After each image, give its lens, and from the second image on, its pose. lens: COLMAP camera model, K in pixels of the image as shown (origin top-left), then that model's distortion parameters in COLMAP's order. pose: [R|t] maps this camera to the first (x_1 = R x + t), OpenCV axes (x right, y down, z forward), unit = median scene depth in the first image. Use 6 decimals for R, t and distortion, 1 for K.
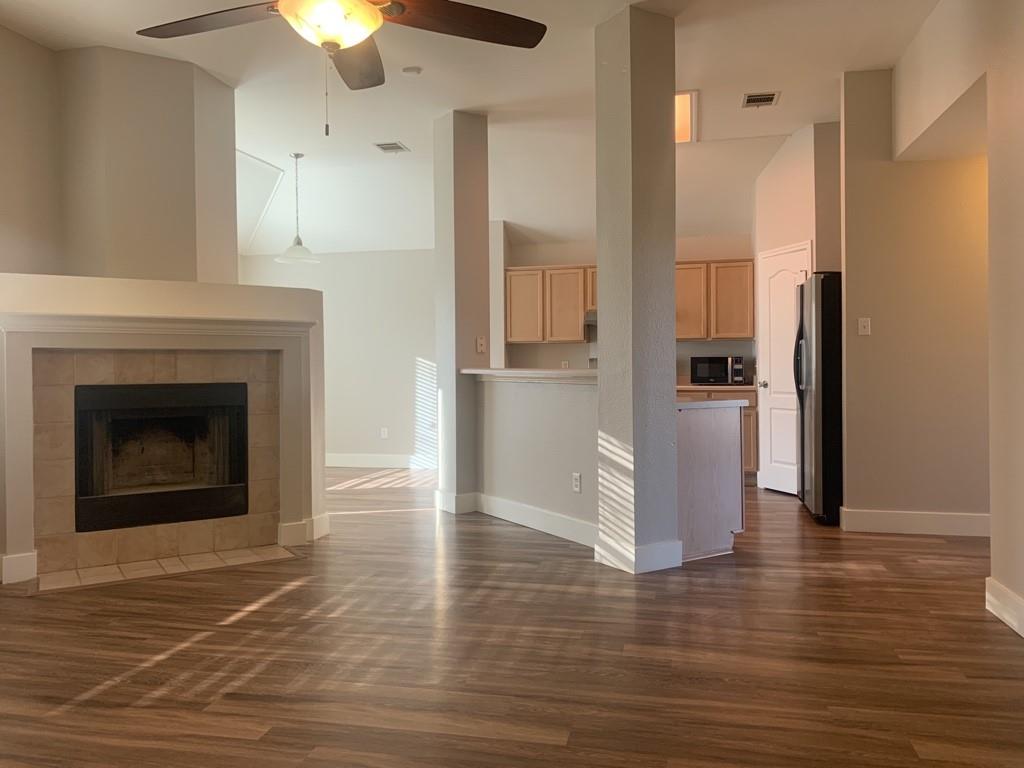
lens RADIAL K [[775.1, 0, 494.7], [0, 775.1, 365.8], [0, 0, 1]] dist [0.036297, -0.043330]
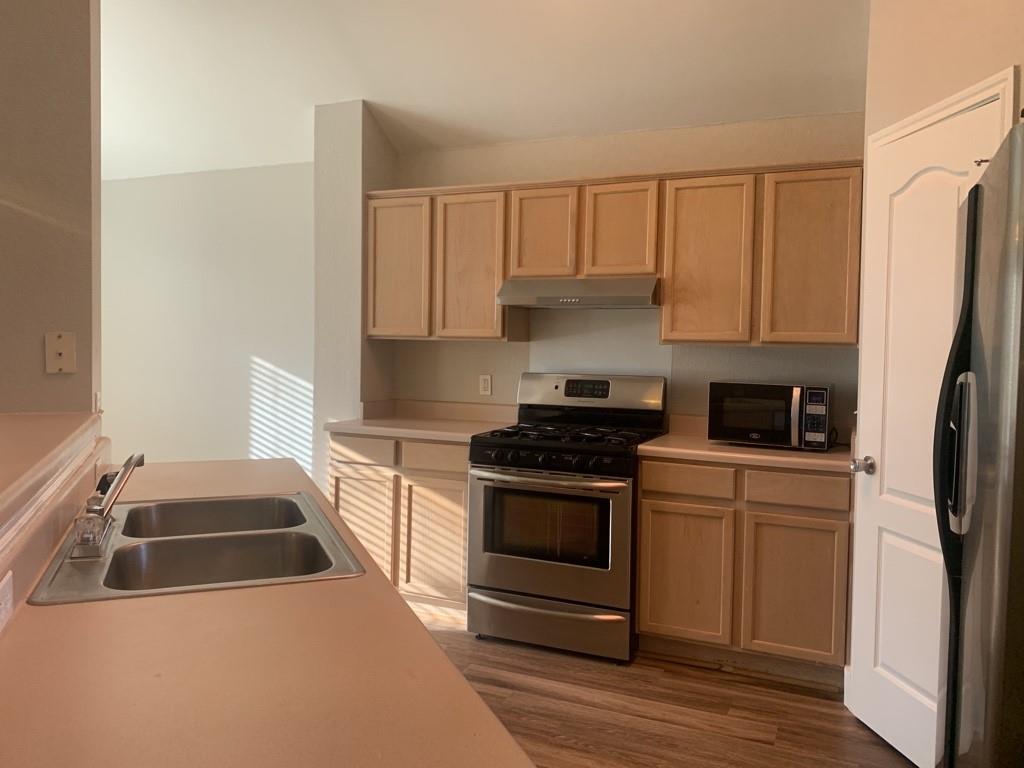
lens RADIAL K [[775.1, 0, 515.4], [0, 775.1, 371.0], [0, 0, 1]] dist [0.036297, -0.043330]
pose [[0.984960, 0.034611, -0.169282, 0.328308], [-0.028355, 0.998828, 0.039236, -0.049074], [0.170441, -0.033846, 0.984786, 0.806741]]
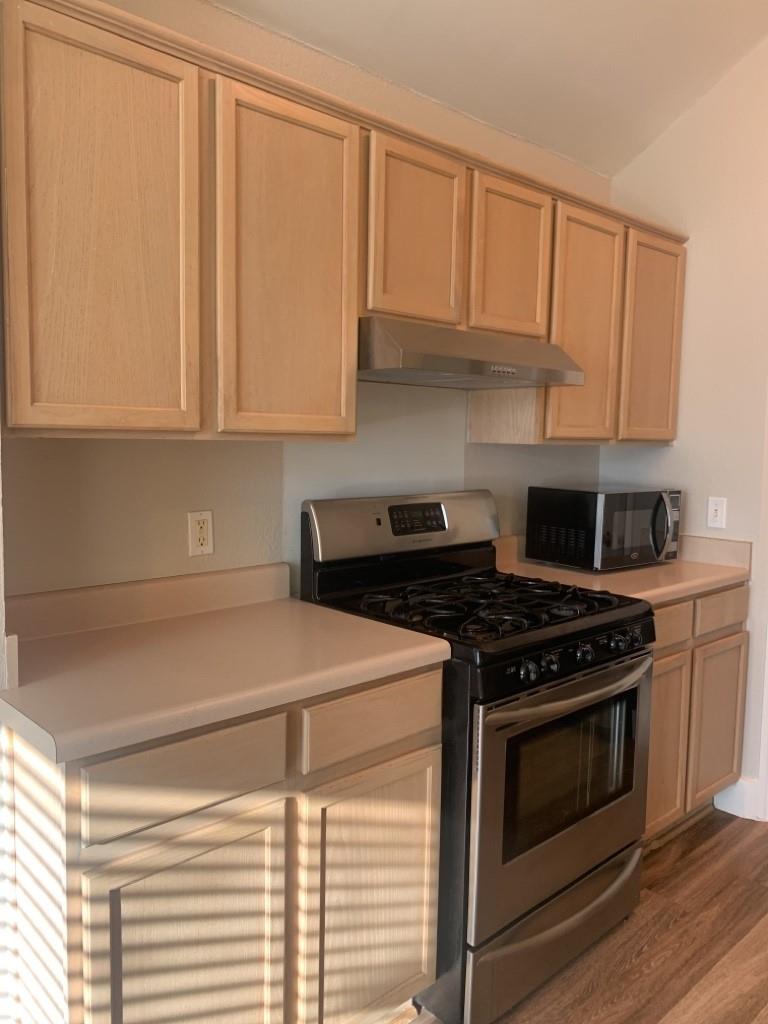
lens RADIAL K [[775.1, 0, 388.7], [0, 775.1, 500.4], [0, 0, 1]] dist [0.036297, -0.043330]
pose [[0.545157, -0.051068, 0.836777, -0.131439], [-0.029724, 0.996338, 0.080171, -0.050351], [-0.837807, -0.068579, 0.541643, 1.352939]]
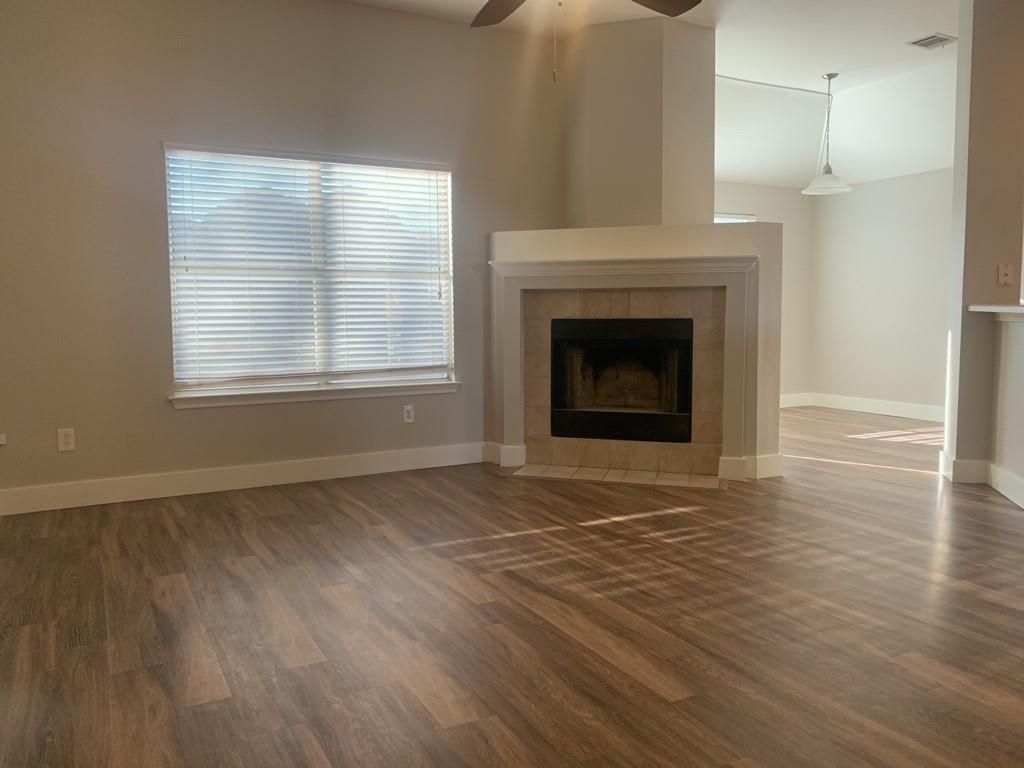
lens RADIAL K [[775.1, 0, 507.7], [0, 775.1, 362.2], [0, 0, 1]] dist [0.036297, -0.043330]
pose [[0.659494, 0.053010, -0.749838, 0.301906], [-0.000614, 0.997548, 0.069982, 0.007449], [0.751710, -0.045693, 0.657910, 0.121247]]
